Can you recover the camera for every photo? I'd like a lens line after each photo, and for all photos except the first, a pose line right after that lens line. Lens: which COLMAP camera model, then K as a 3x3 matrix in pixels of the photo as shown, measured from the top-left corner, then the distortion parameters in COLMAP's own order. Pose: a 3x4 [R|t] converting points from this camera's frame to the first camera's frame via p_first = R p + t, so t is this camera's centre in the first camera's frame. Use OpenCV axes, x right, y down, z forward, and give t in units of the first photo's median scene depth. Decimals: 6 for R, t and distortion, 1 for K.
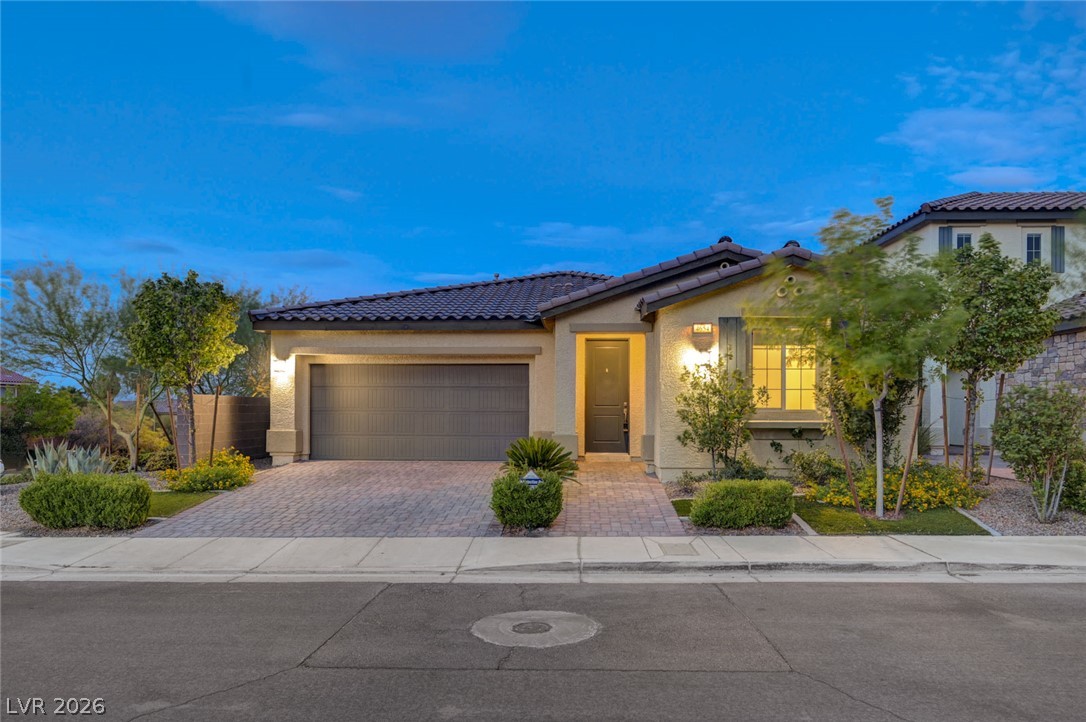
lens RADIAL K [[667.3, 0, 543.0], [0, 667.3, 385.8], [0, 0, 1]] dist [-0.002748, 0.000775]
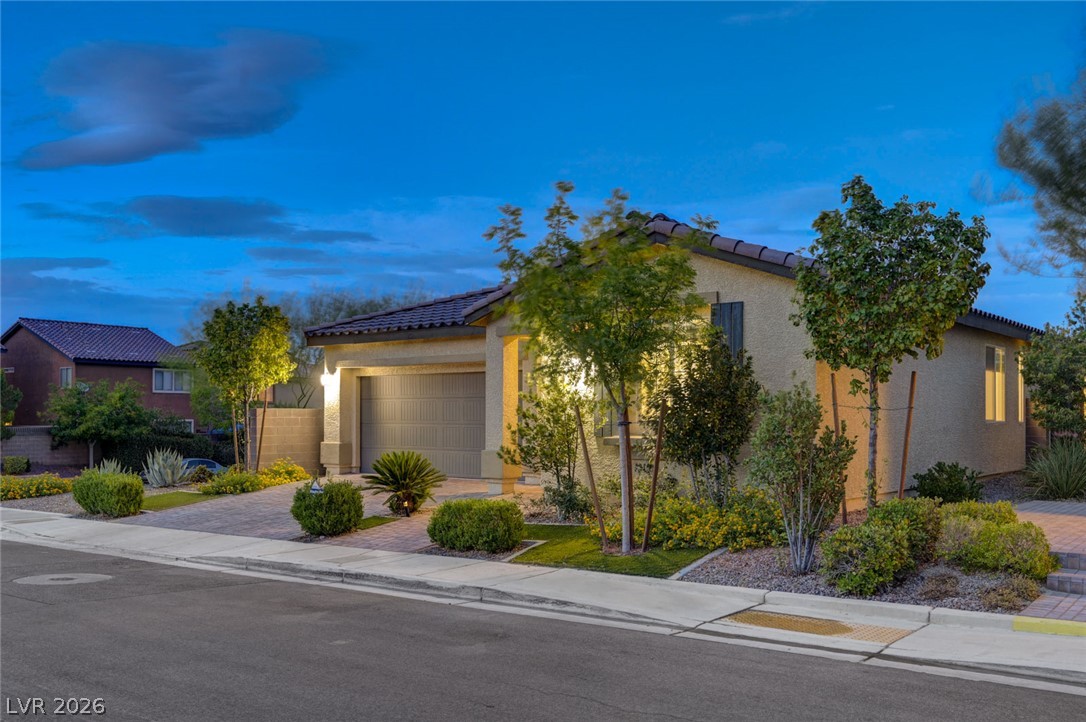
lens RADIAL K [[970.2, 0, 543.3], [0, 970.2, 387.0], [0, 0, 1]] dist [-0.001299, 0.001805]
pose [[0.815900, -0.021725, -0.577785, 0.753260], [0.023302, 0.999718, -0.004685, -0.004294], [0.577724, -0.009641, 0.816176, -0.030547]]
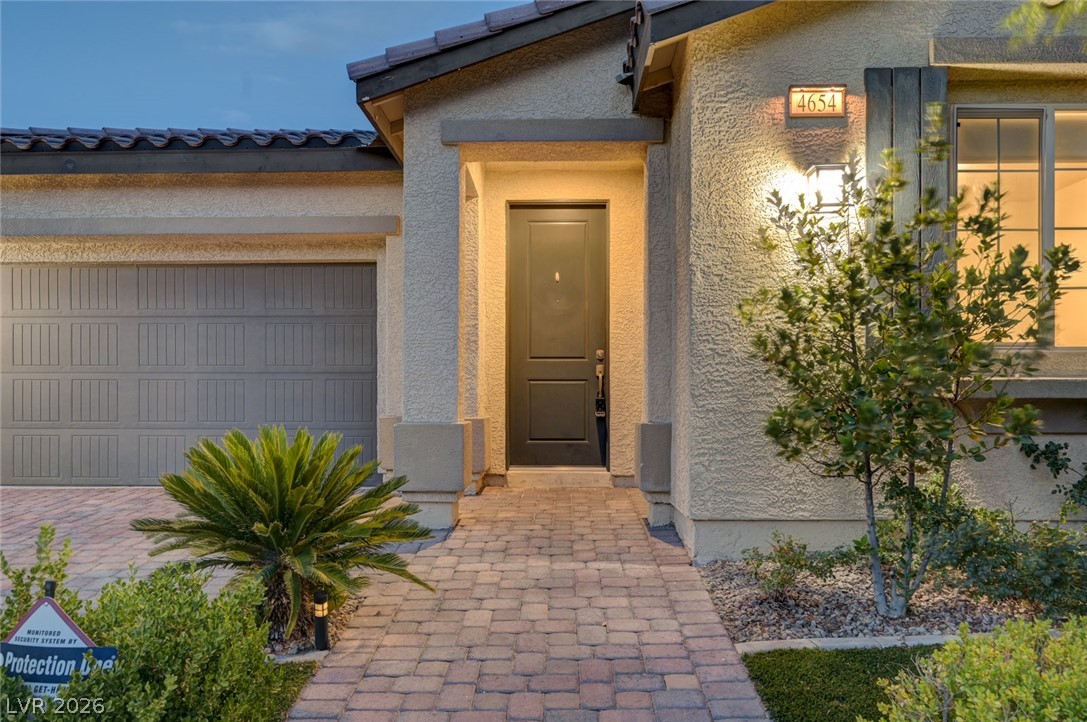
lens RADIAL K [[785.2, 0, 543.5], [0, 785.2, 361.0], [0, 0, 1]] dist [-0.003875, -0.001442]
pose [[0.999641, -0.000832, 0.026786, 0.075365], [0.001251, 0.999877, -0.015659, 0.041008], [-0.026770, 0.015687, 0.999519, 0.504518]]
